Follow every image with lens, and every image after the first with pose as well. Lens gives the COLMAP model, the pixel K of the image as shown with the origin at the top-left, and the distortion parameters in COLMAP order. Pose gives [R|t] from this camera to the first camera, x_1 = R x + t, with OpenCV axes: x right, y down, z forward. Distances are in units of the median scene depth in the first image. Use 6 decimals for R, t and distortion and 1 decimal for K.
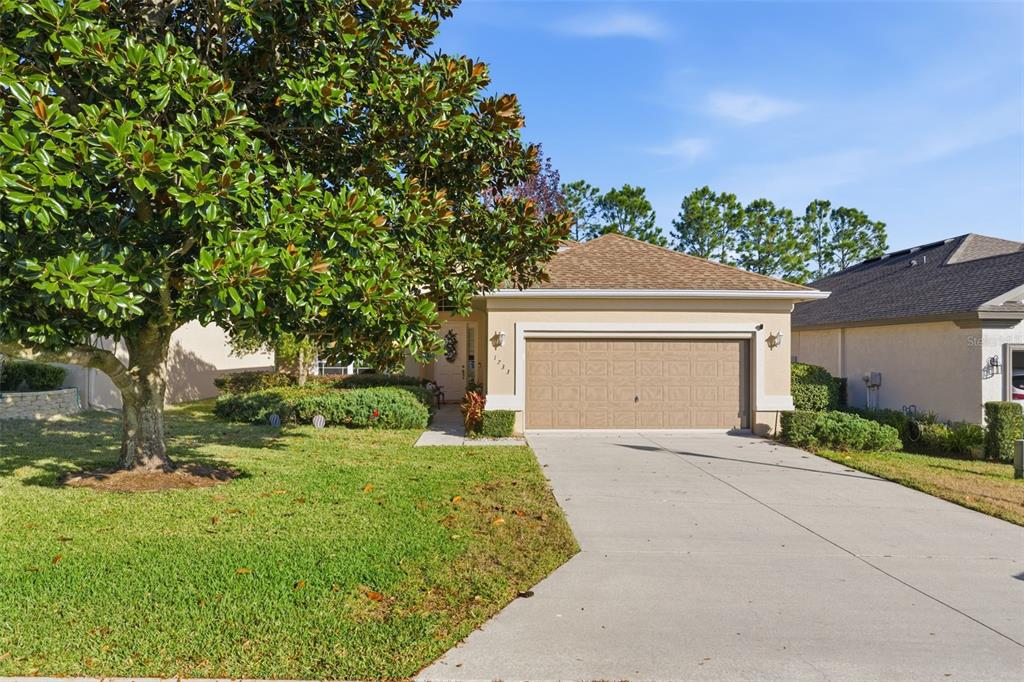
lens RADIAL K [[687.2, 0, 517.8], [0, 687.2, 338.6], [0, 0, 1]] dist [0.021873, 0.001941]
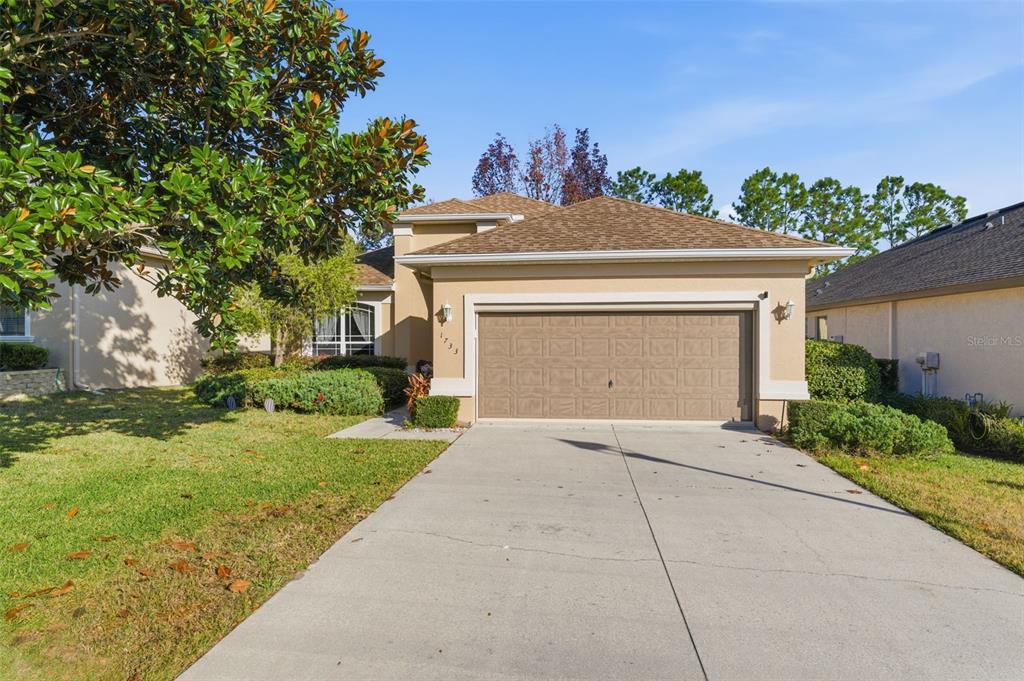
lens RADIAL K [[604.5, 0, 515.8], [0, 604.5, 336.8], [0, 0, 1]] dist [0.012707, -0.002493]
pose [[0.987406, -0.005040, -0.158127, 0.149619], [0.007836, 0.999824, 0.017064, 0.014557], [0.158013, -0.018088, 0.987271, 0.216309]]
